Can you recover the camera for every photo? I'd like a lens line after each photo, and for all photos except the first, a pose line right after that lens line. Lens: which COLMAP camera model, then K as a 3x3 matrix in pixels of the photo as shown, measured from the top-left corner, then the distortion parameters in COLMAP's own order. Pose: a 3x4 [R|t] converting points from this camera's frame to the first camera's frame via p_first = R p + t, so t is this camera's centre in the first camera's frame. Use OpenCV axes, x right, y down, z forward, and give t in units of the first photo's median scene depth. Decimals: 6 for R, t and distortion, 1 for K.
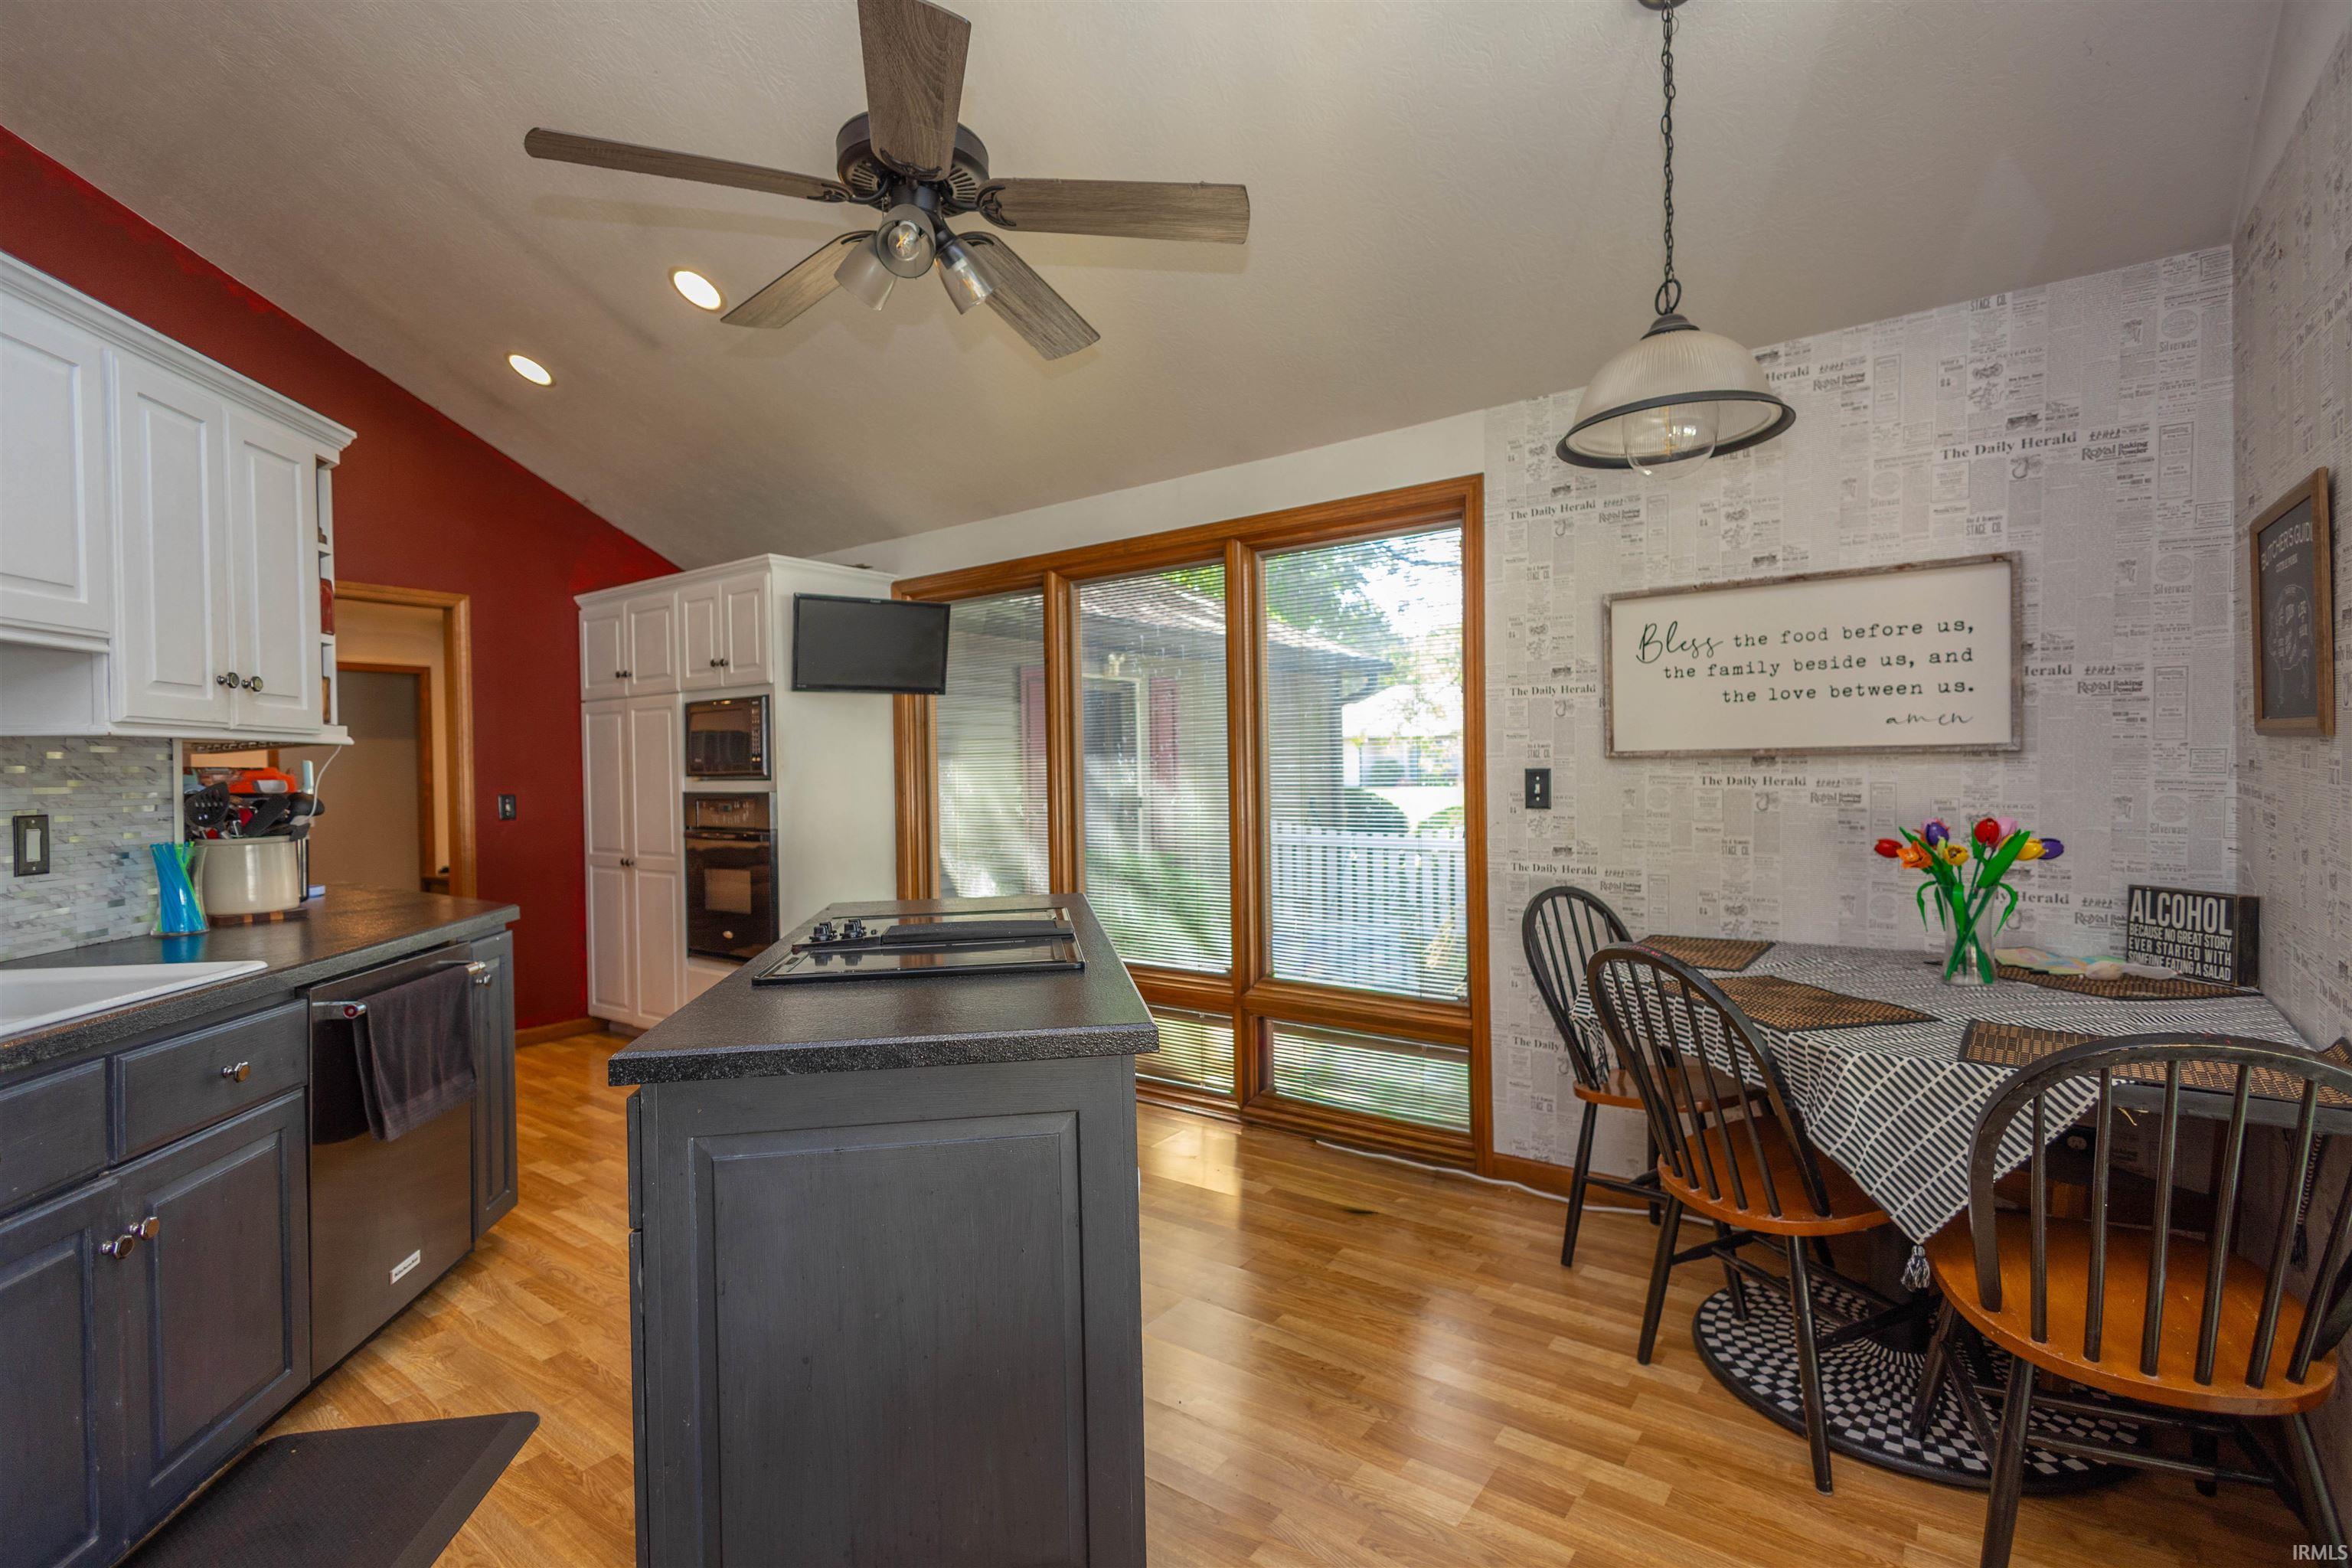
lens RADIAL K [[1096.3, 0, 1177.5], [0, 1096.3, 788.8], [0, 0, 1]] dist [0.005162, 0.000469]
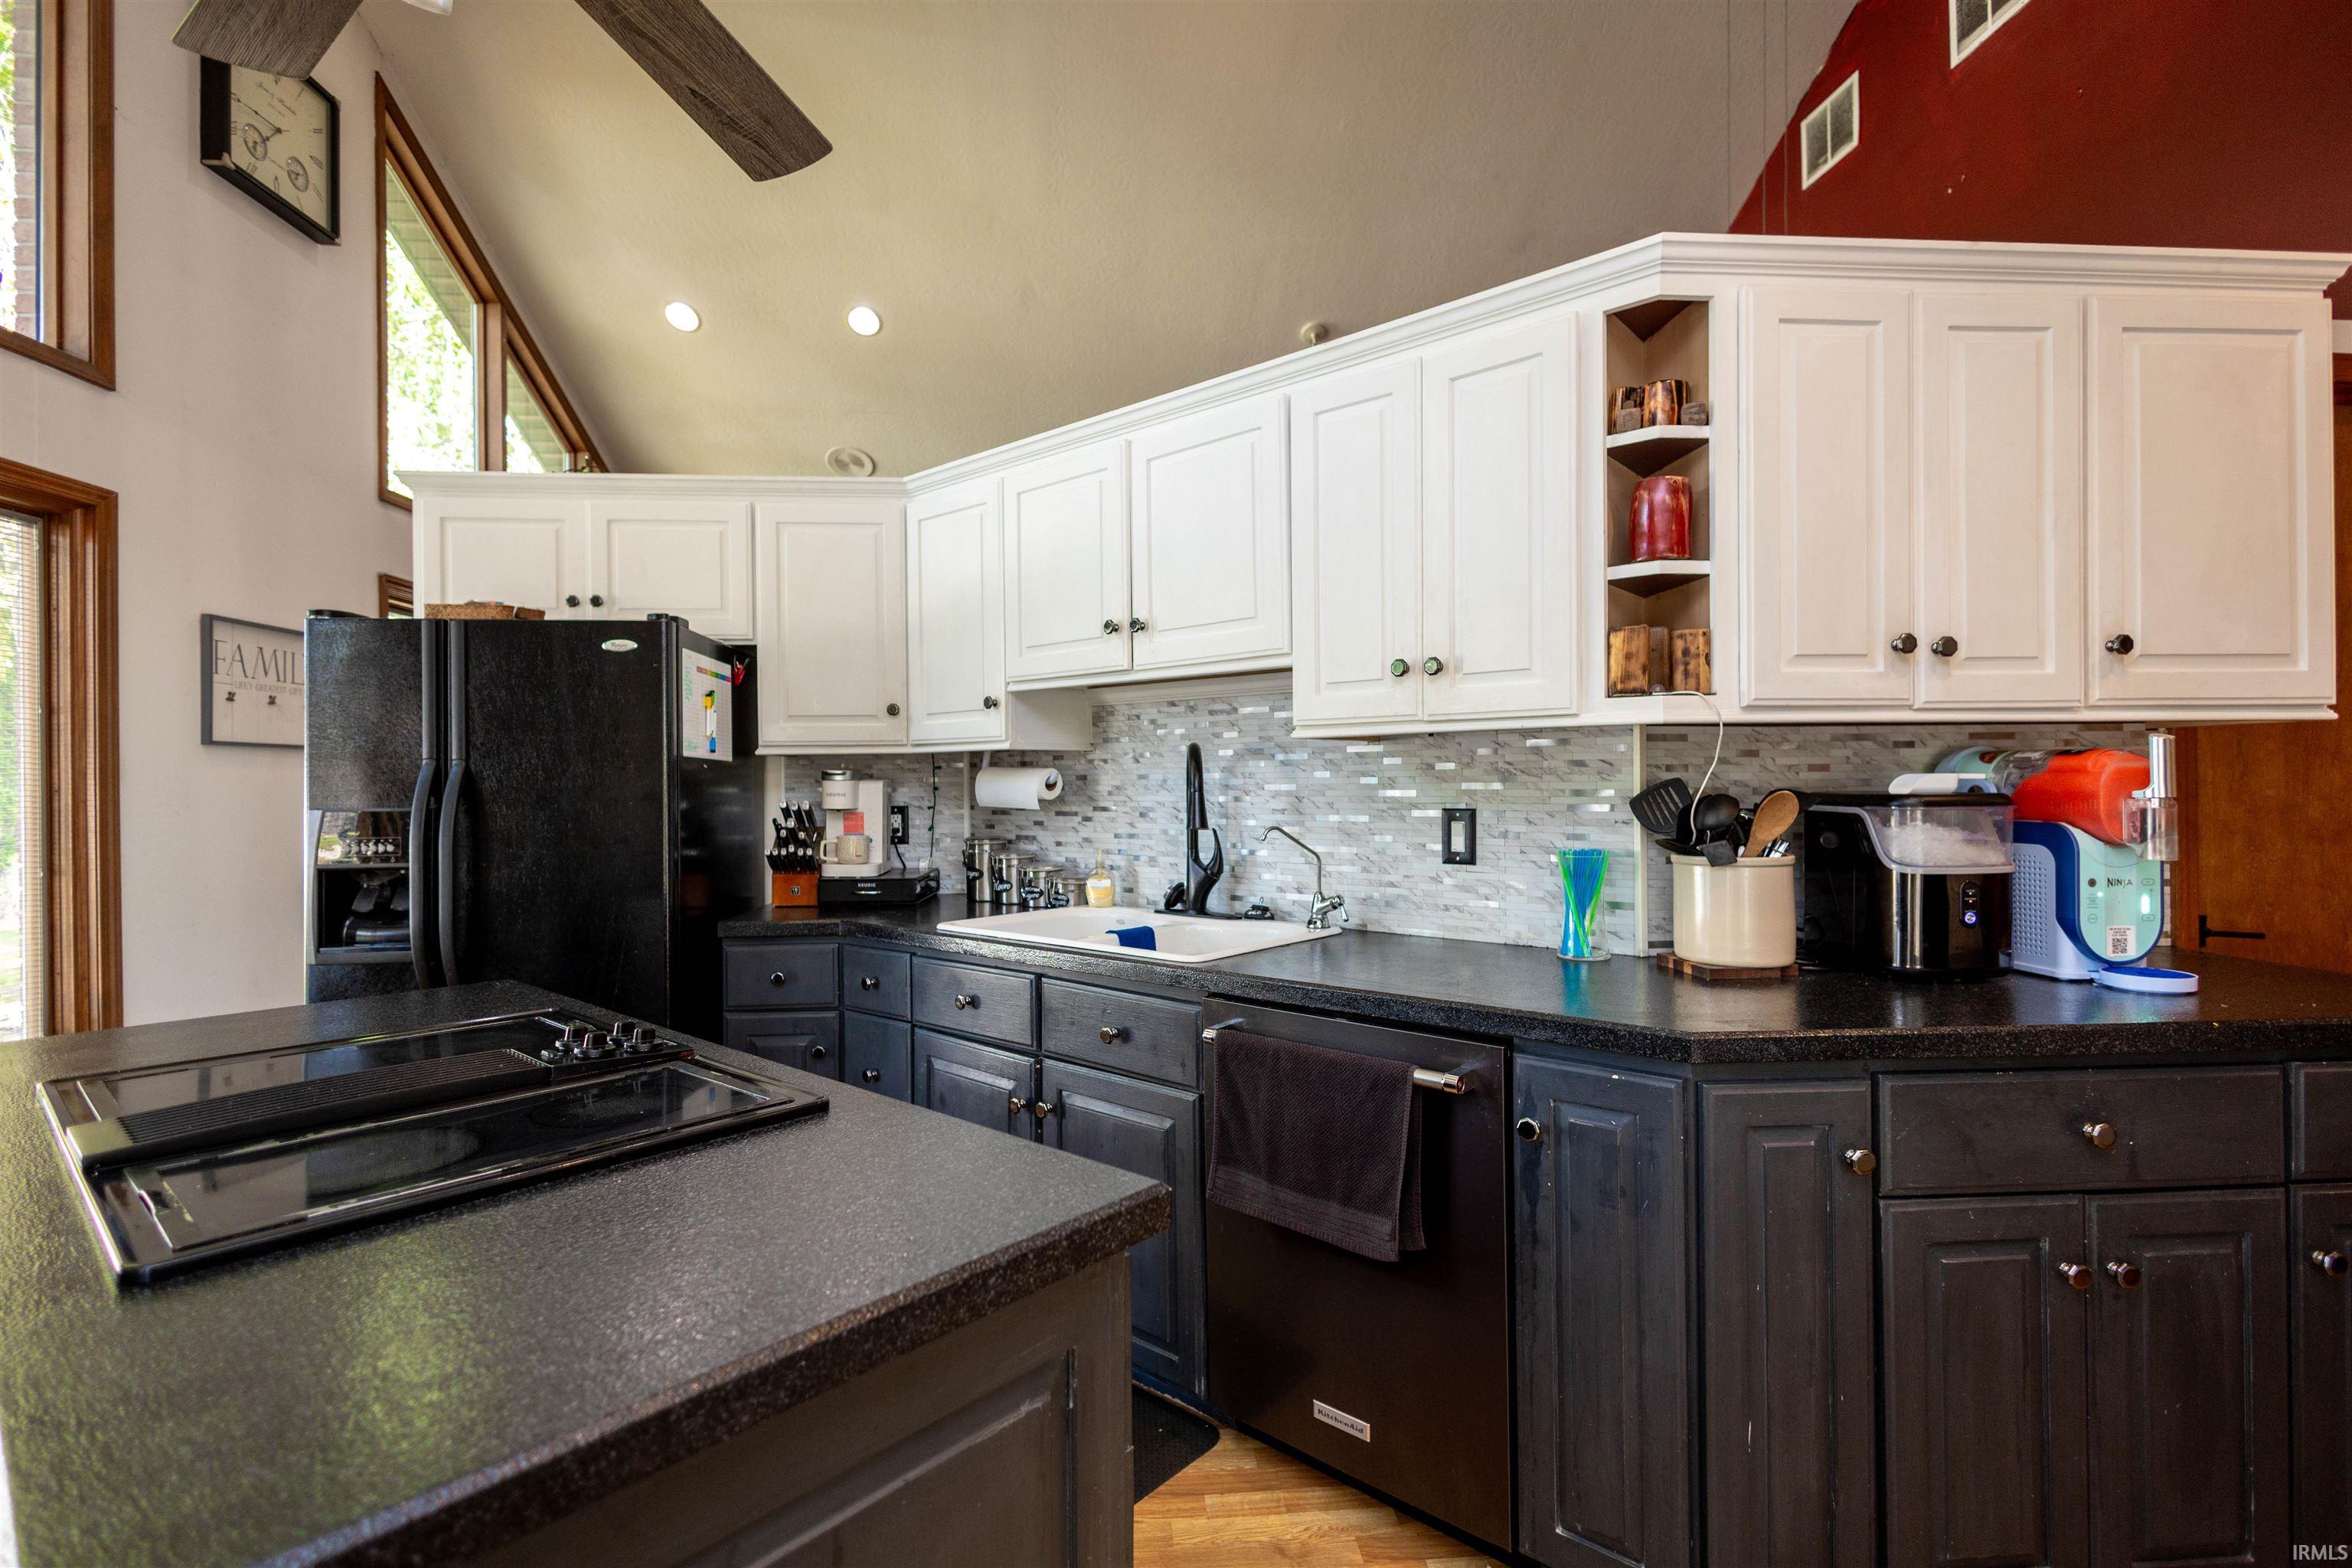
lens RADIAL K [[1096.3, 0, 1178.3], [0, 1096.3, 771.6], [0, 0, 1]] dist [0.005162, 0.000469]
pose [[-0.745795, 0.008123, -0.666126, -0.124564], [0.004983, 0.999966, 0.006614, -0.020138], [0.666157, 0.001614, -0.745810, 1.595748]]
